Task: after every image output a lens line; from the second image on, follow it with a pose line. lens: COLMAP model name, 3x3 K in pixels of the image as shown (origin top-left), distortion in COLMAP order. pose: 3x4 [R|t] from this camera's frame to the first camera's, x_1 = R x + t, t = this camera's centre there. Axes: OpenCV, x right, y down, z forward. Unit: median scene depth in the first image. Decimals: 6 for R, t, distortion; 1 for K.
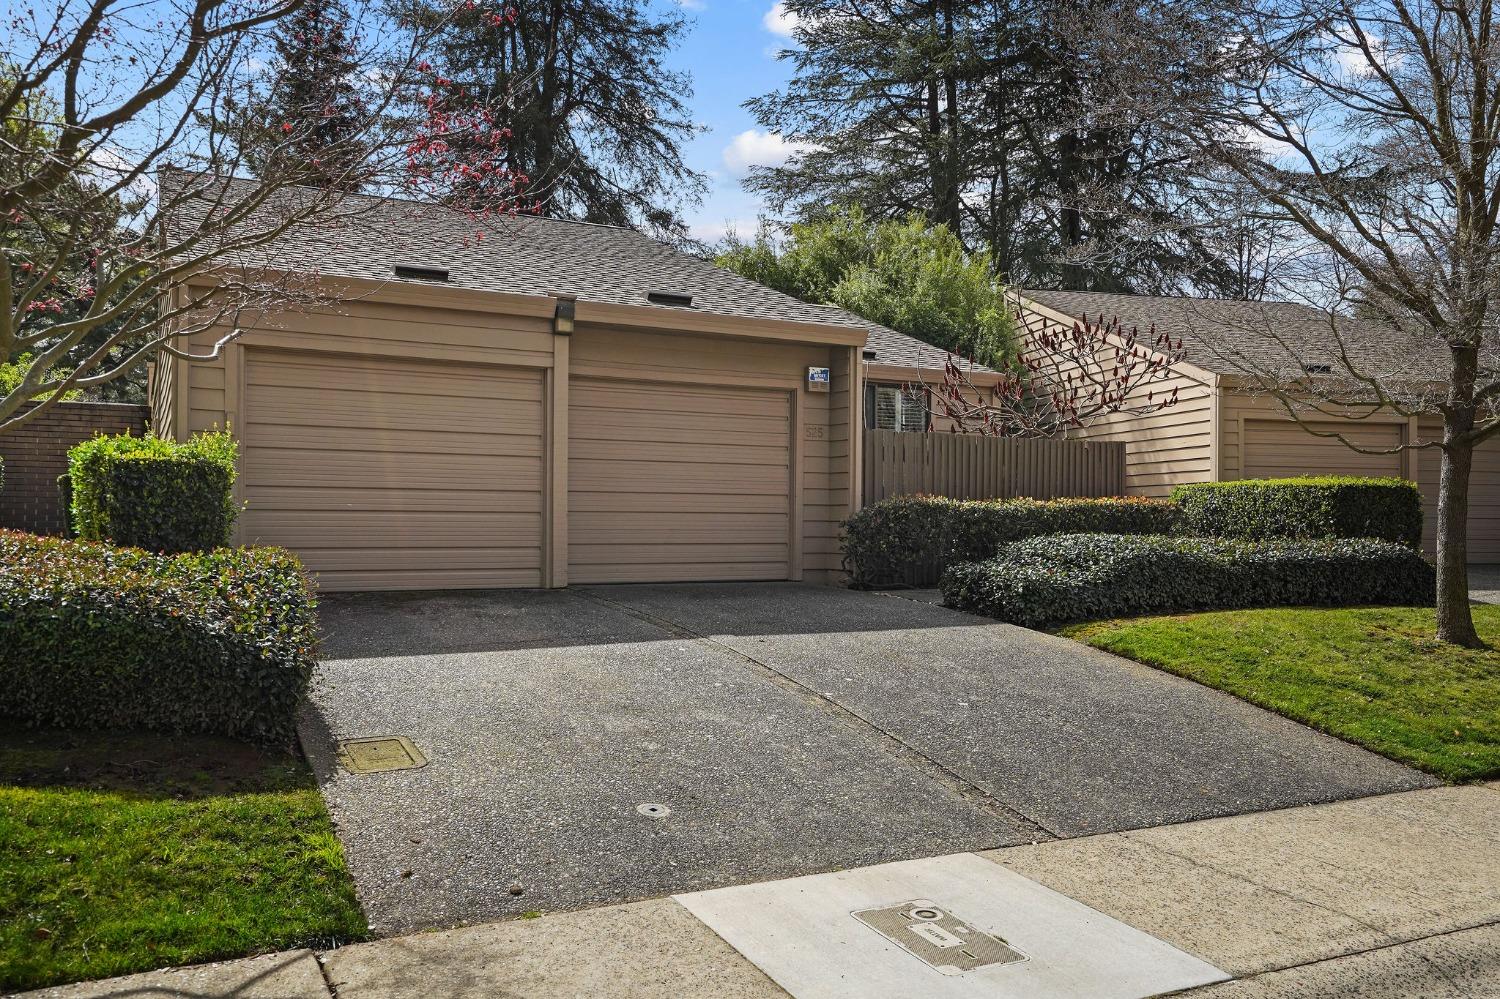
lens RADIAL K [[1102.2, 0, 756.3], [0, 1102.2, 506.8], [0, 0, 1]] dist [0.015731, 0.007902]
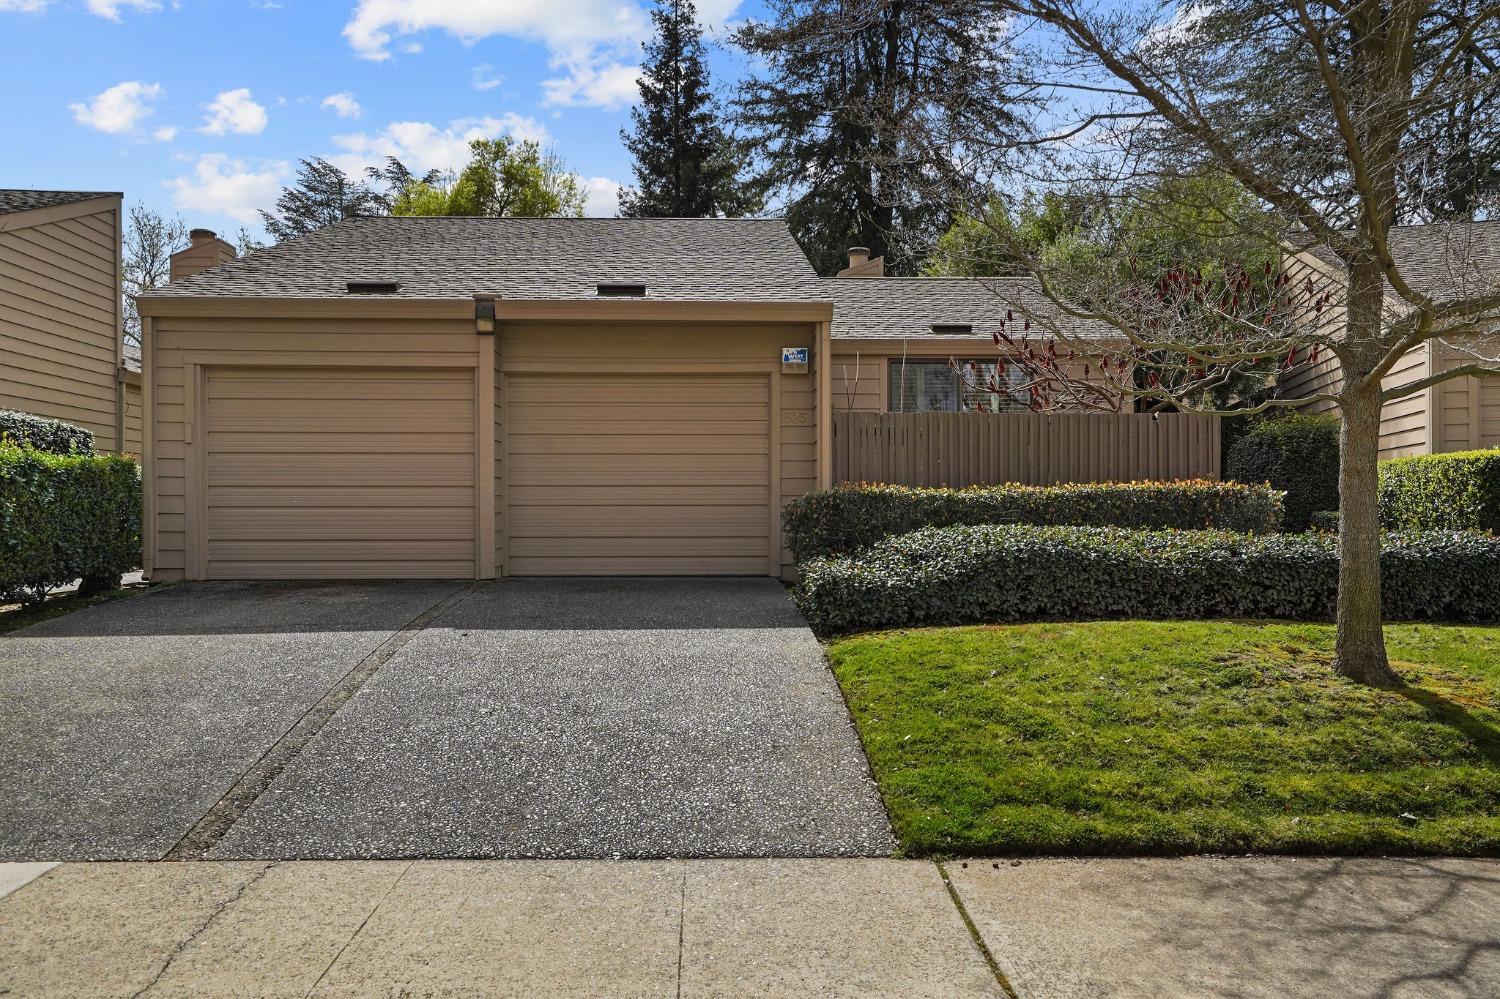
lens RADIAL K [[1102.2, 0, 752.8], [0, 1102.2, 496.3], [0, 0, 1]] dist [0.015731, 0.007902]
pose [[0.910248, -0.015274, -0.413782, 0.435217], [0.012644, 0.999879, -0.009095, 0.007504], [0.413871, 0.003046, 0.910330, 0.148989]]
